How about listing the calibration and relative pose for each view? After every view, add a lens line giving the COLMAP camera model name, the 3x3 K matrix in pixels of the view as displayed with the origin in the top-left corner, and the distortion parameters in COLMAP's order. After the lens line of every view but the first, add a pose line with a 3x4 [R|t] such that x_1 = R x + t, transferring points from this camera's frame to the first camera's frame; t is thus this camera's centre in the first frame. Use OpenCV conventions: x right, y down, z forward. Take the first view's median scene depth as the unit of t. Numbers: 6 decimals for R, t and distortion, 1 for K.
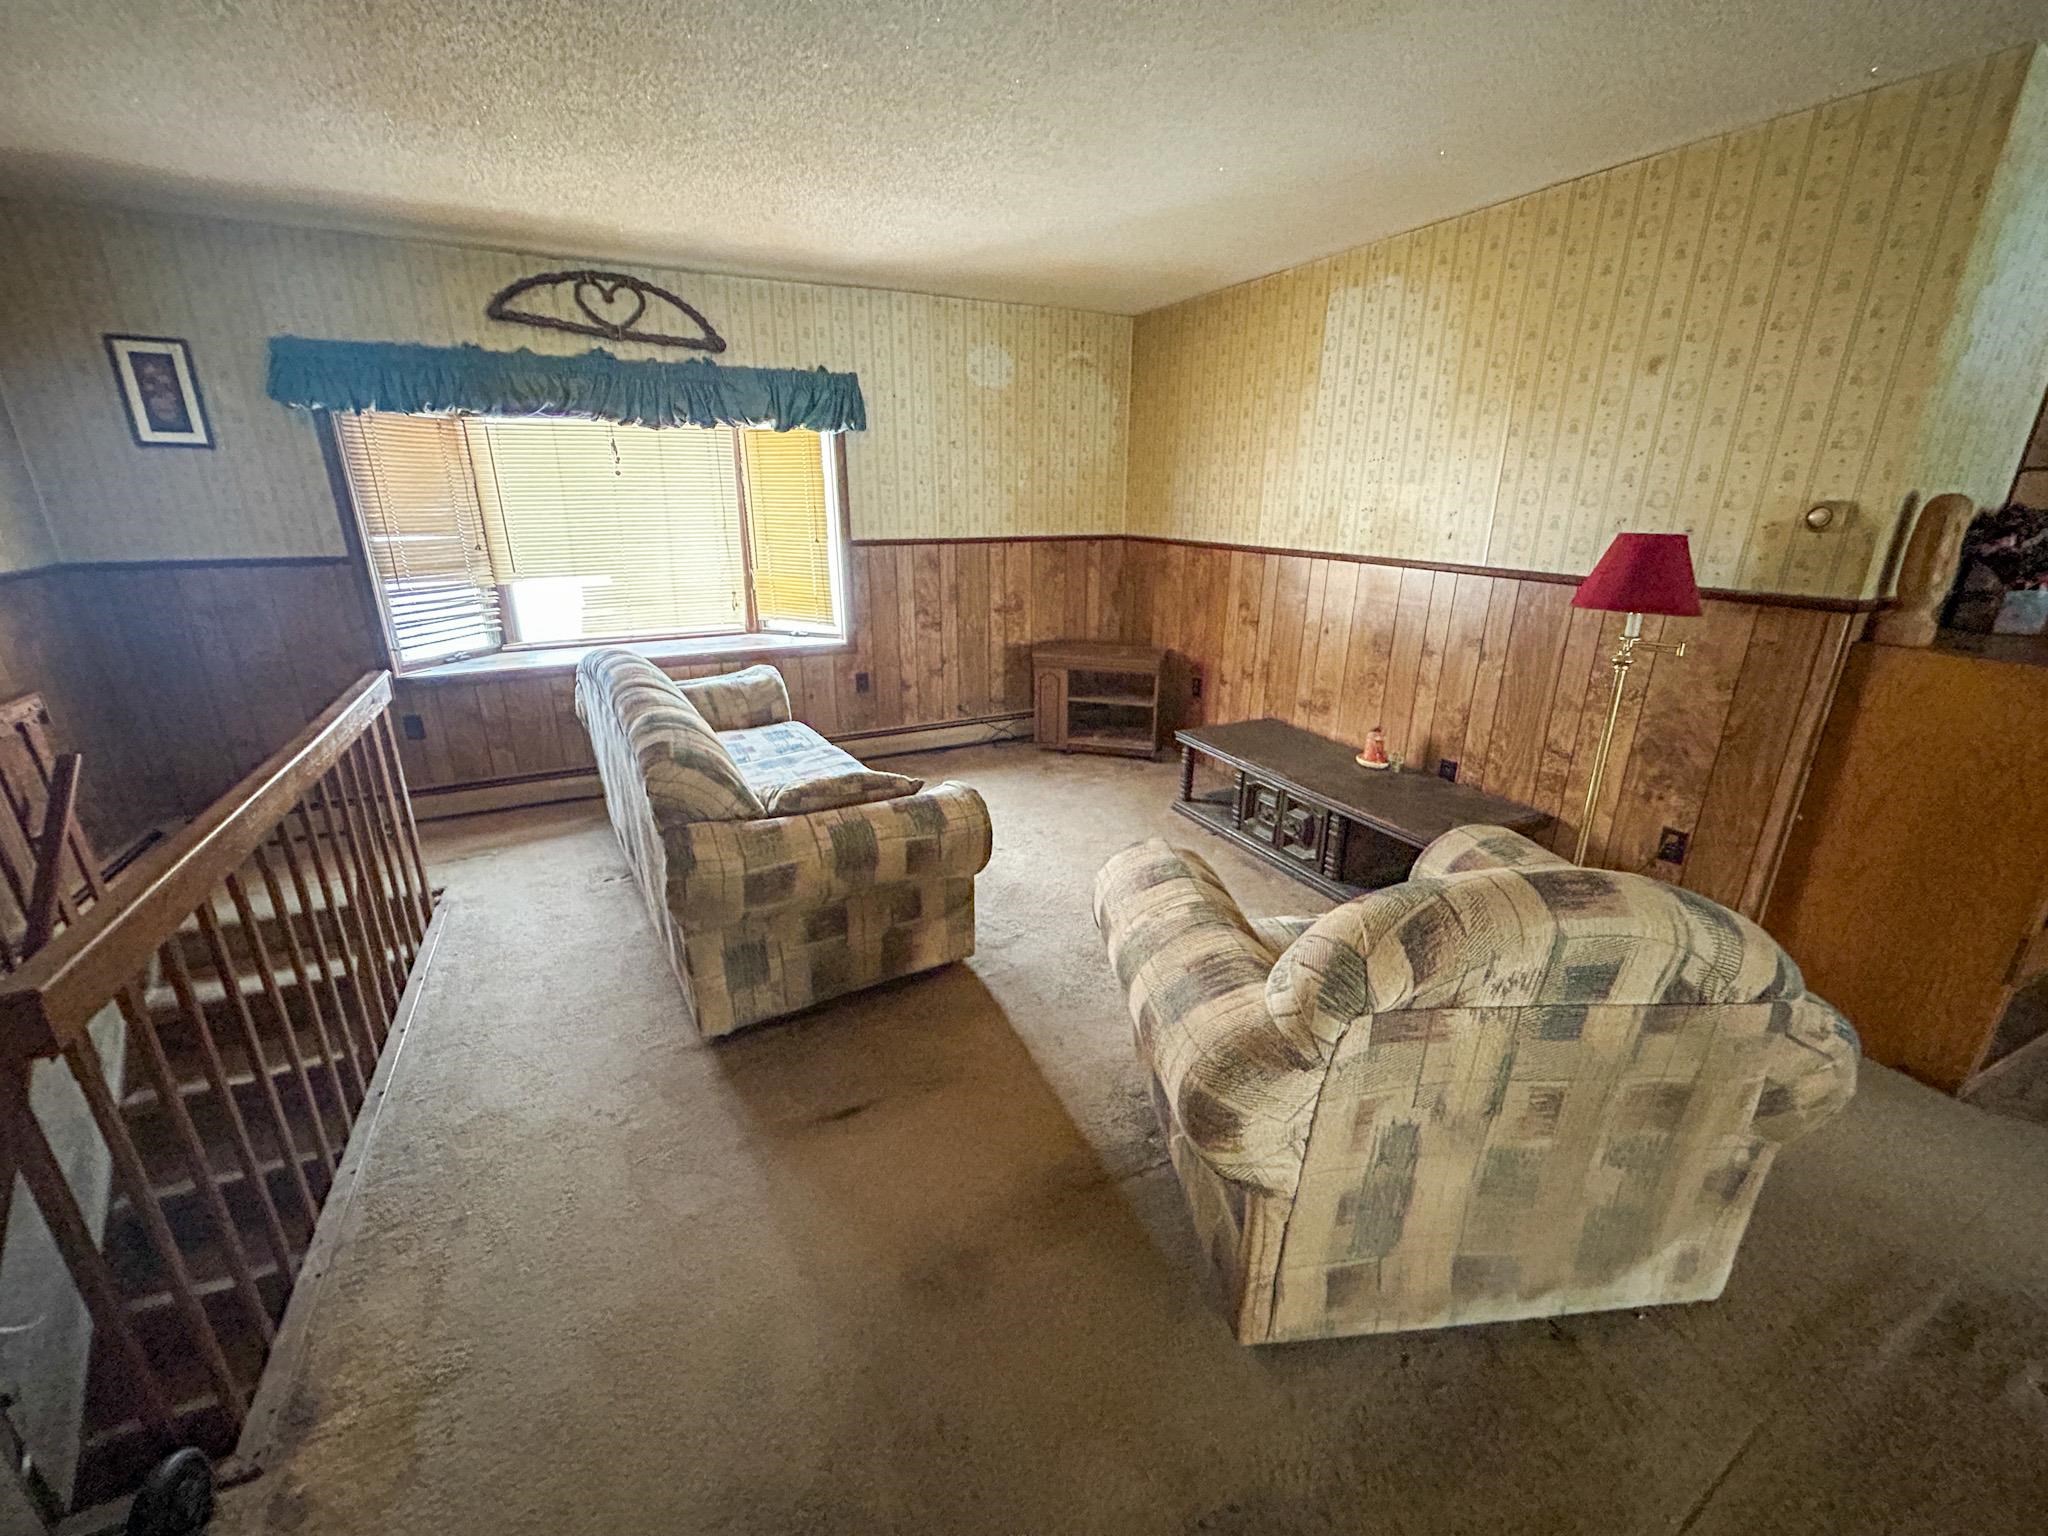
lens RADIAL K [[828.1, 0, 1023.3], [0, 828.1, 765.9], [0, 0, 1]] dist [-0.005272, 0.002048]
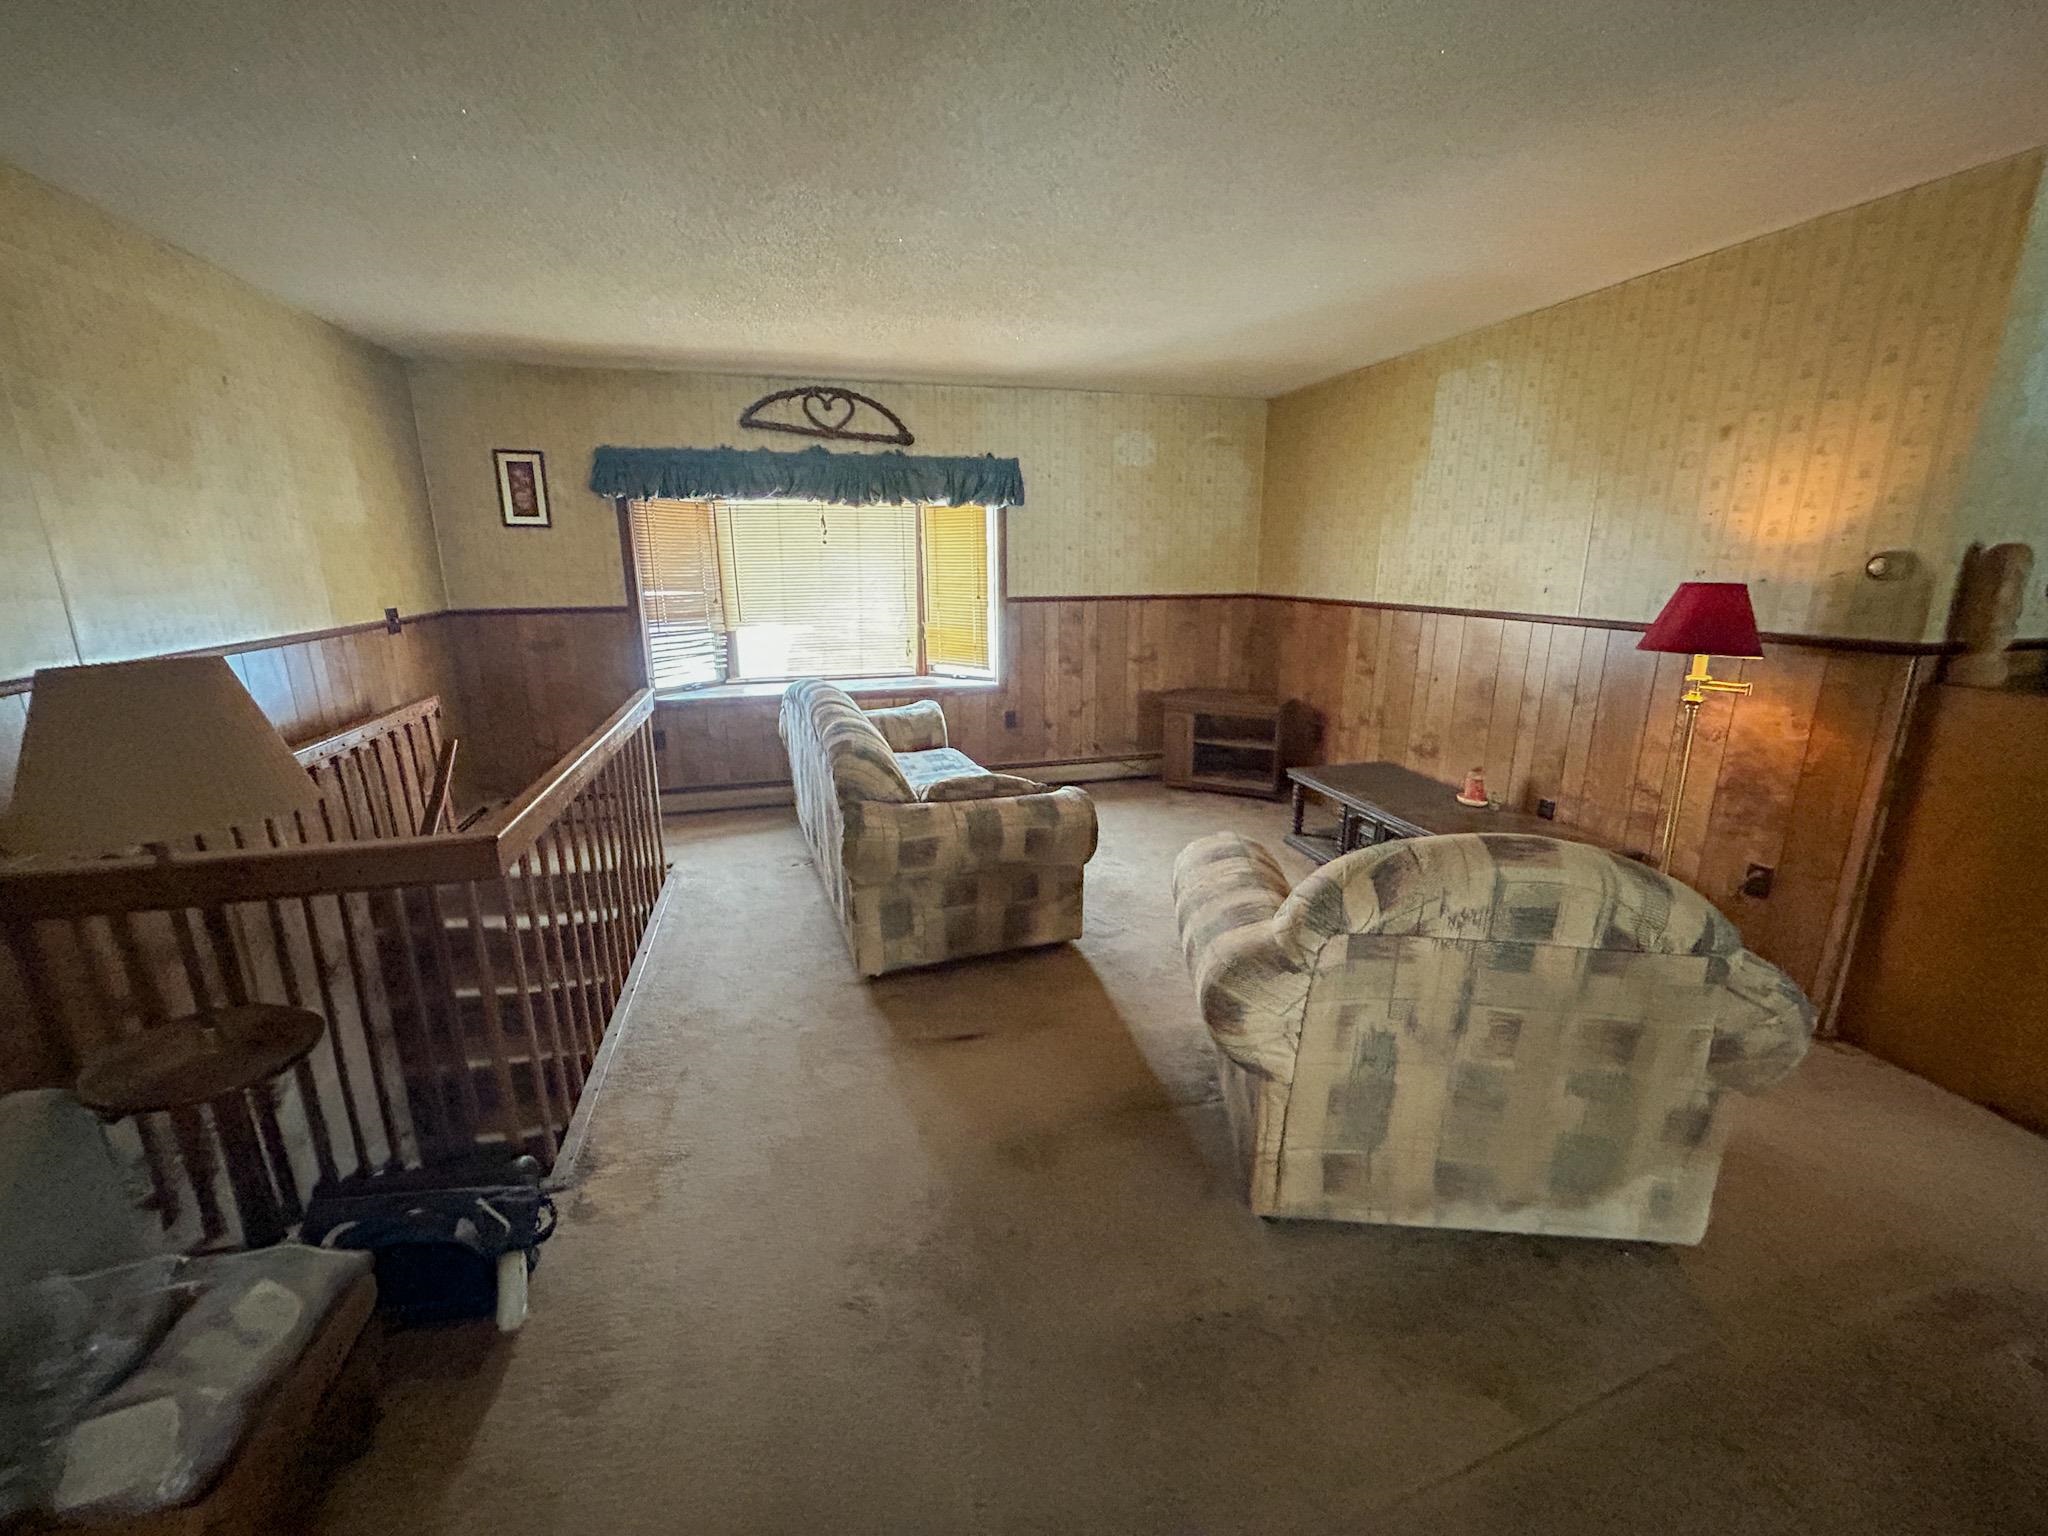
lens RADIAL K [[828.1, 0, 1023.3], [0, 828.1, 765.9], [0, 0, 1]] dist [-0.005272, 0.002048]
pose [[0.980841, 0.039861, -0.190690, 0.076092], [-0.054389, 0.995952, -0.071568, 0.076498], [0.187065, 0.080568, 0.979038, -0.192381]]
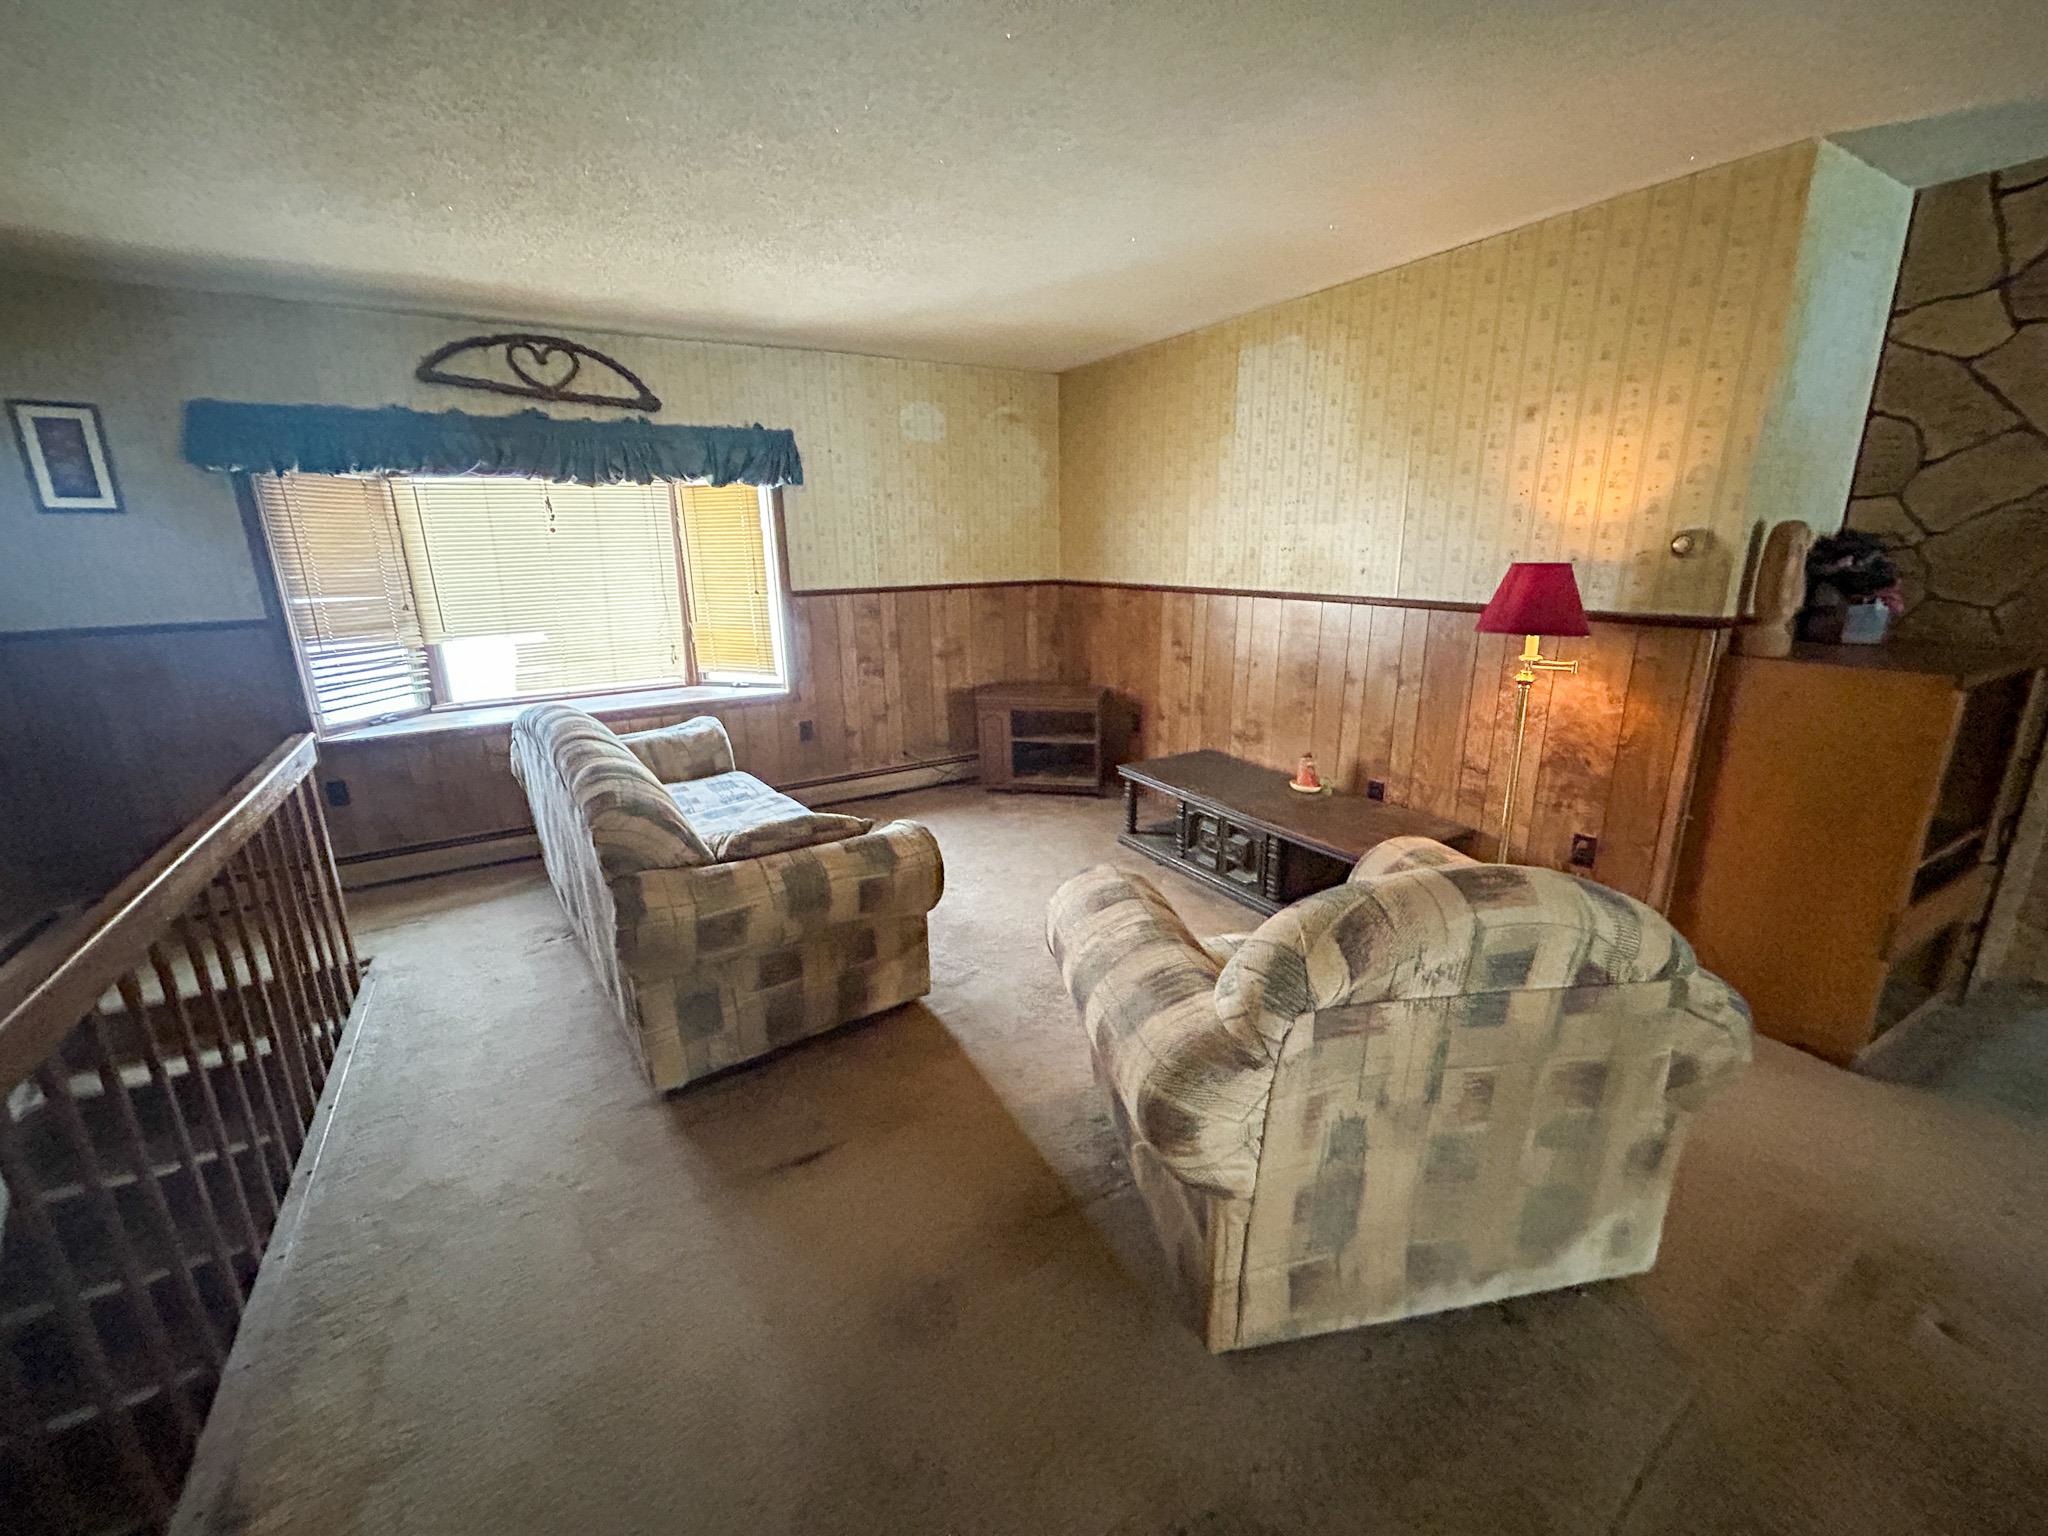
lens RADIAL K [[828.1, 0, 1023.3], [0, 828.1, 765.9], [0, 0, 1]] dist [-0.005272, 0.002048]
pose [[0.996873, -0.039999, 0.068156, -0.004117], [0.043780, 0.997531, -0.054907, 0.014095], [-0.065791, 0.057719, 0.996163, -0.023064]]
